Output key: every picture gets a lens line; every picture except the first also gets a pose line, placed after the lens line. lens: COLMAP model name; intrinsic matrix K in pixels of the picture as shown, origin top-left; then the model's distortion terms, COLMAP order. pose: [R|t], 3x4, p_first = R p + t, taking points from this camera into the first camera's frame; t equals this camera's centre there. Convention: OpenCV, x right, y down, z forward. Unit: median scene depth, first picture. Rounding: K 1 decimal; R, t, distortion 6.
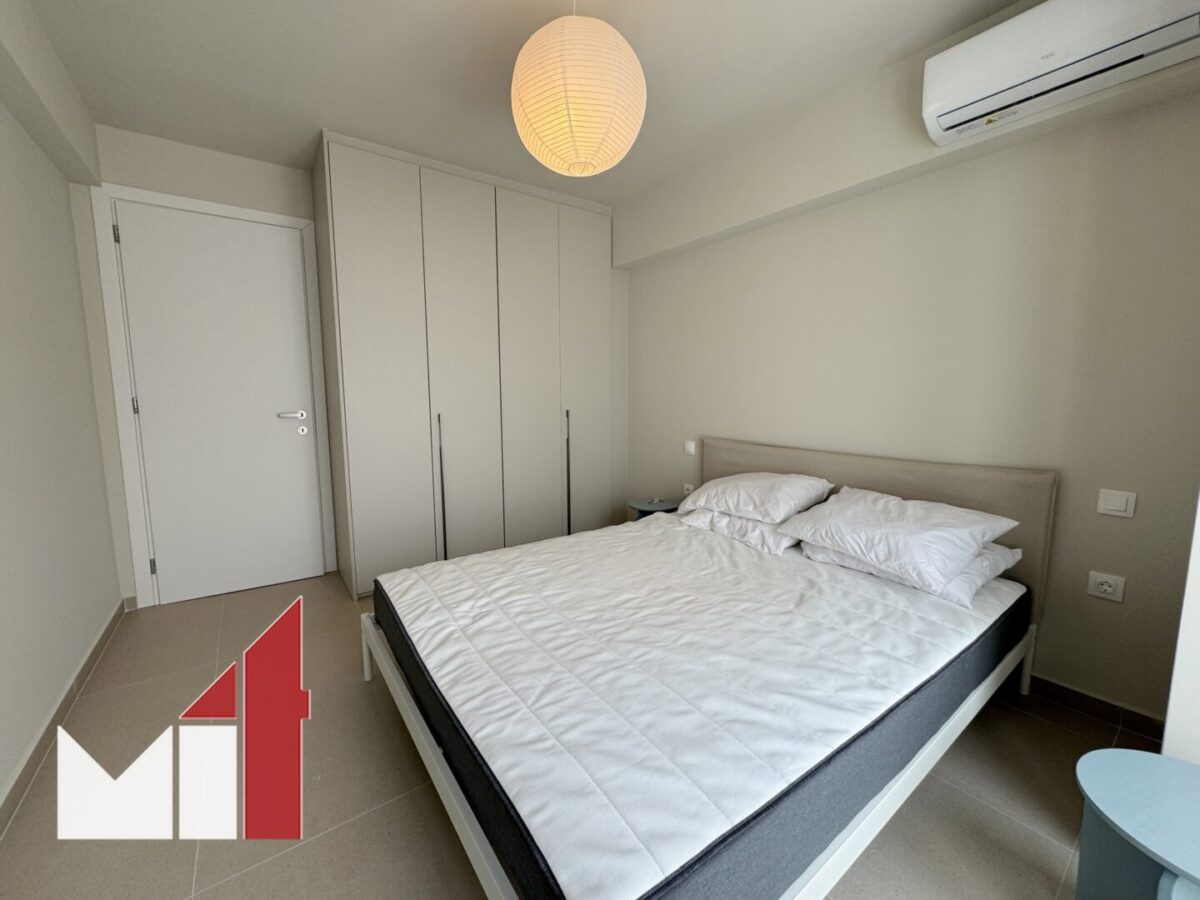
lens RADIAL K [[477.5, 0, 598.3], [0, 477.5, 449.3], [0, 0, 1]] dist [-0.002716, -0.000231]
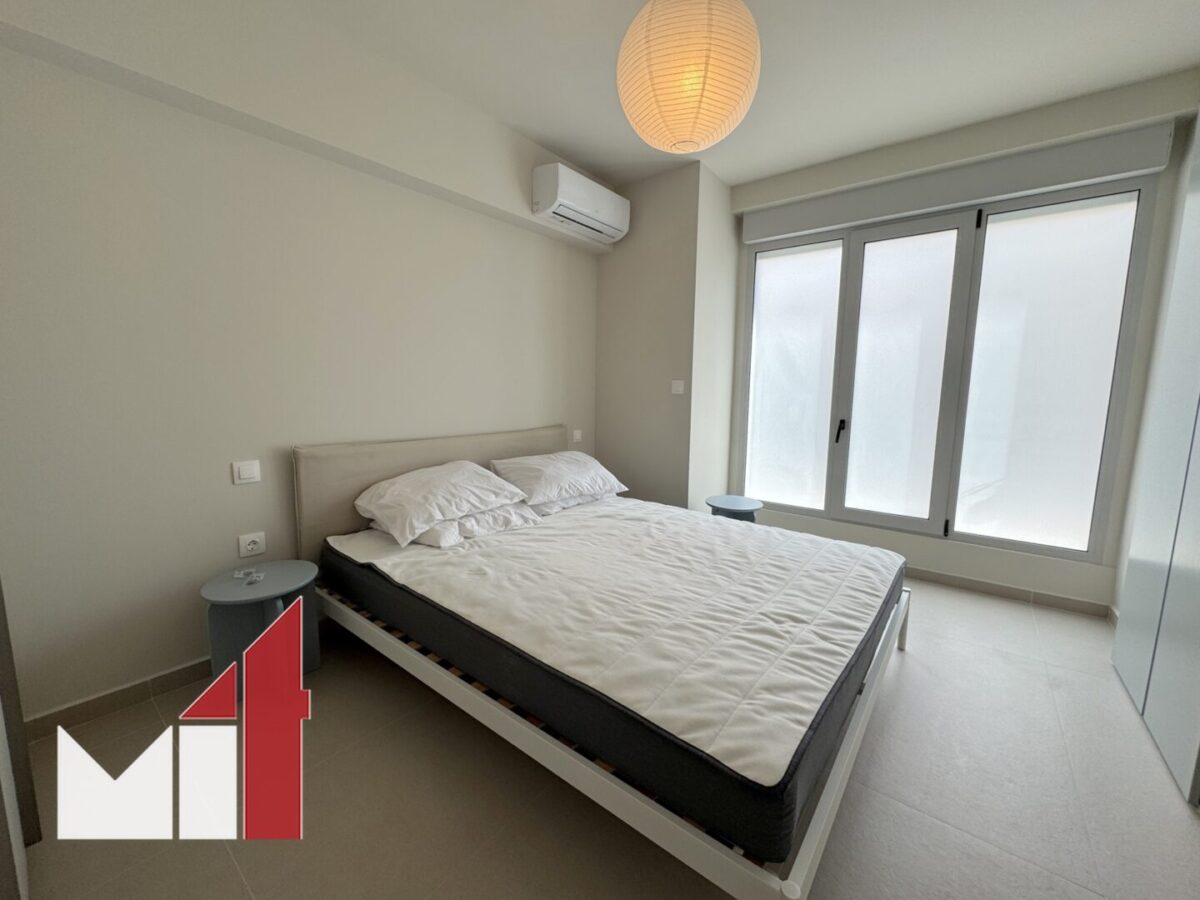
lens RADIAL K [[477.5, 0, 598.3], [0, 477.5, 449.3], [0, 0, 1]] dist [-0.002716, -0.000231]
pose [[-0.265116, -0.125279, 0.956043, -0.878446], [0.105222, 0.981843, 0.157838, -0.141454], [-0.958458, 0.142442, -0.247120, 1.329917]]
